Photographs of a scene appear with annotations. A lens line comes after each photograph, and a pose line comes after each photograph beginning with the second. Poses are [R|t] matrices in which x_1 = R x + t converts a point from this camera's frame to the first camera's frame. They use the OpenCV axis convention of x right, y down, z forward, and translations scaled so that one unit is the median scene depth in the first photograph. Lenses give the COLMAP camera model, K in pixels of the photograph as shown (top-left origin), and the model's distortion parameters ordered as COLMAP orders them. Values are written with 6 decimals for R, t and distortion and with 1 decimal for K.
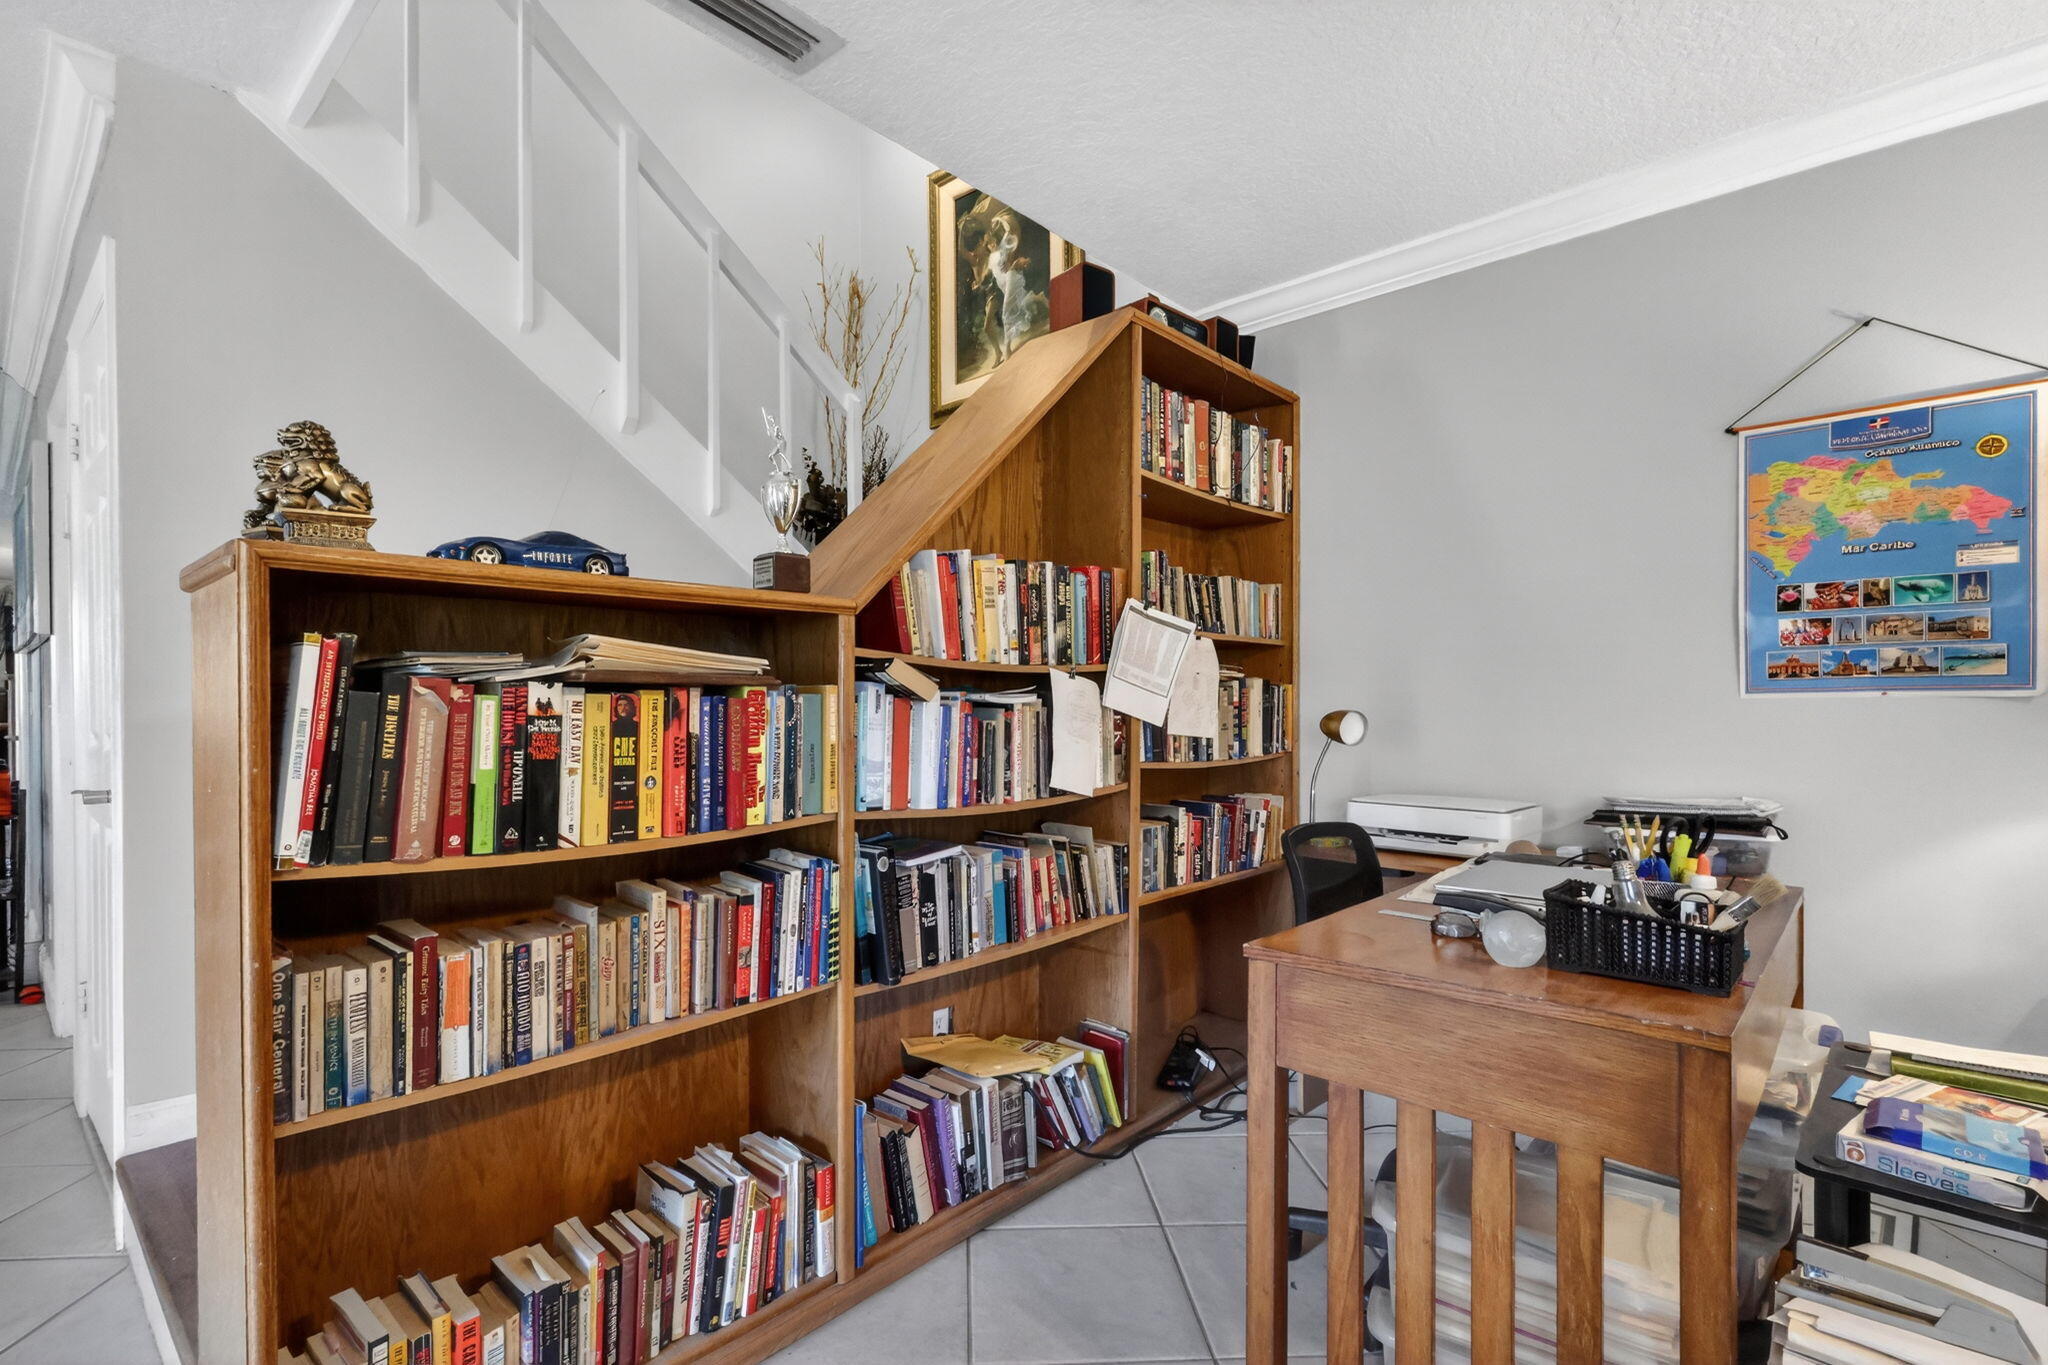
lens RADIAL K [[970.1, 0, 1021.5], [0, 970.1, 704.4], [0, 0, 1]] dist [0.005150, -0.000201]
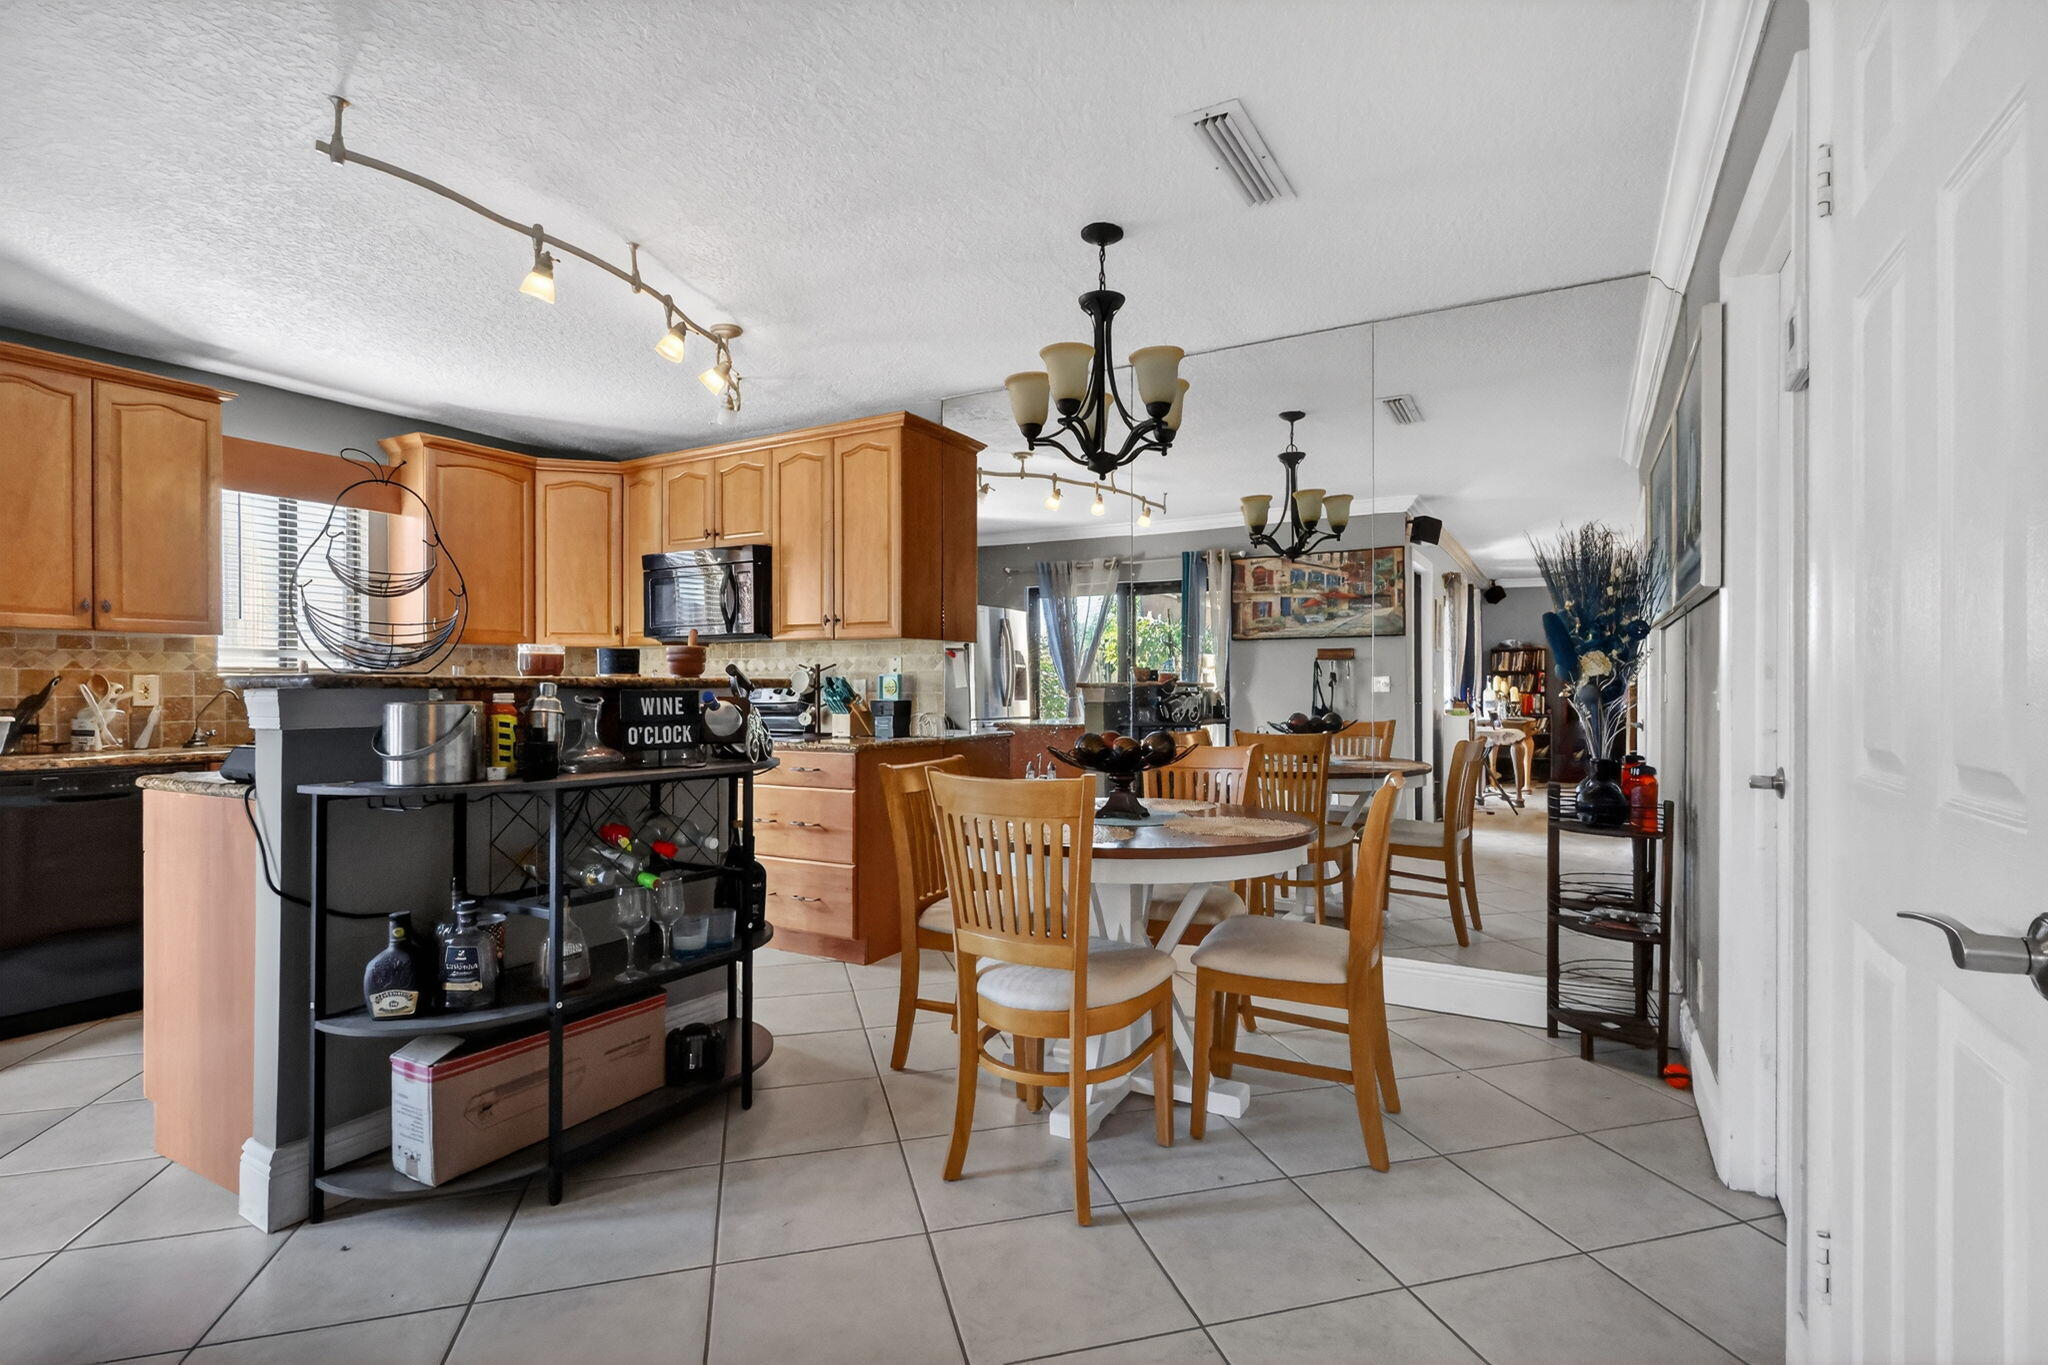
lens RADIAL K [[967.8, 0, 1031.4], [0, 967.8, 692.2], [0, 0, 1]] dist [-0.001237, -0.000785]
pose [[0.228157, 0.010167, -0.973571, -0.754108], [-0.007157, 0.999936, 0.008765, -0.002489], [0.973598, 0.004968, 0.228215, 0.638084]]
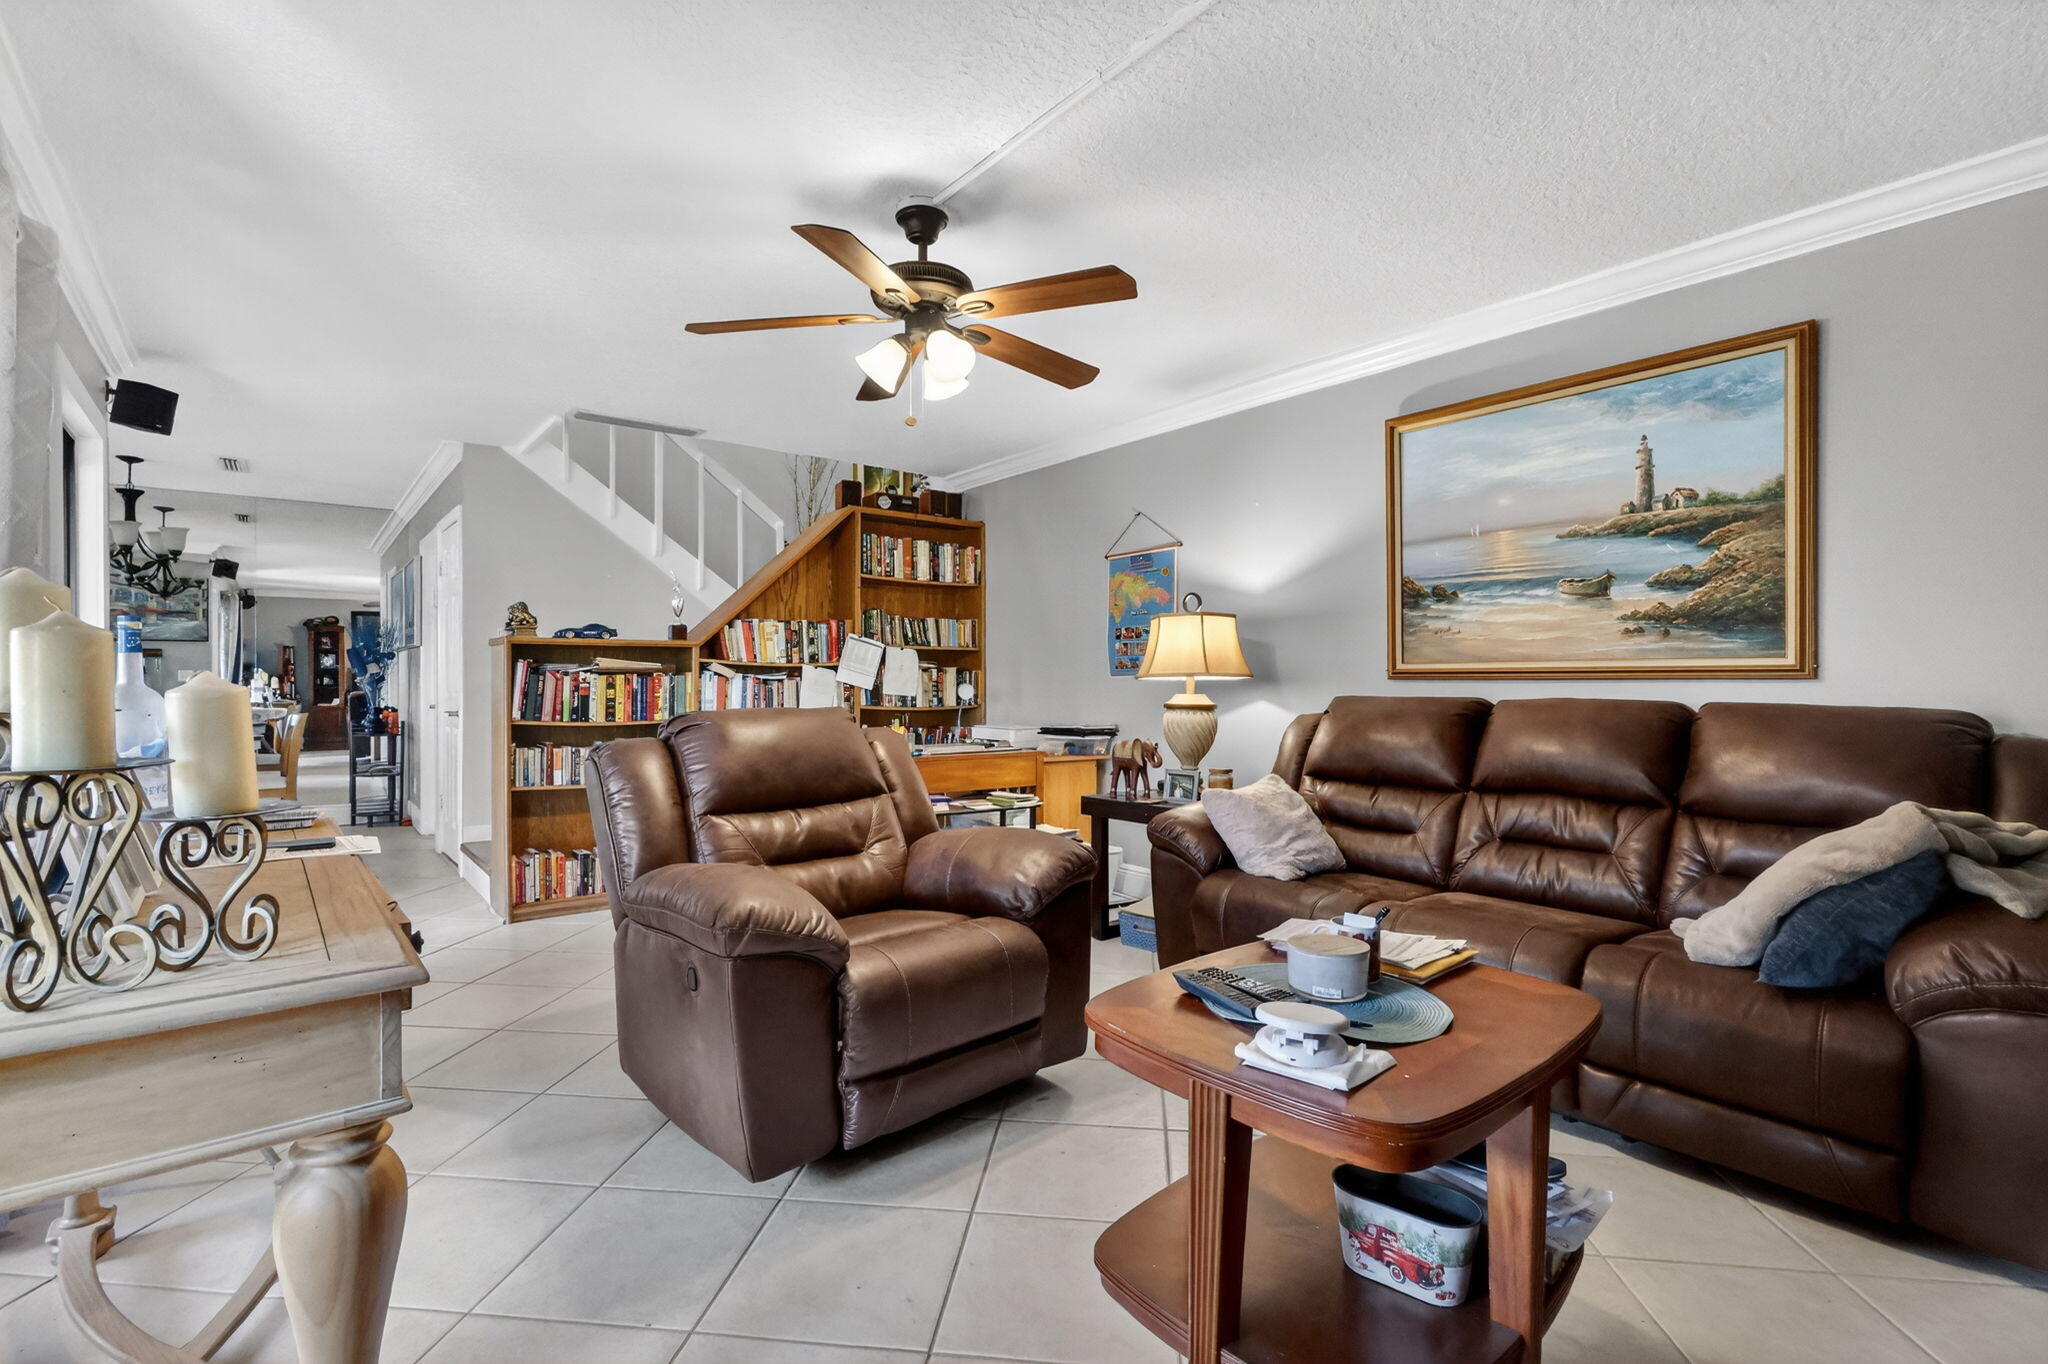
lens RADIAL K [[964.1, 0, 1036.2], [0, 964.1, 673.4], [0, 0, 1]] dist [-0.000930, -0.000265]
pose [[0.986894, 0.001895, -0.161358, 1.115614], [-0.003475, 0.999949, -0.009506, 0.005690], [0.161331, 0.009942, 0.986850, -1.431363]]
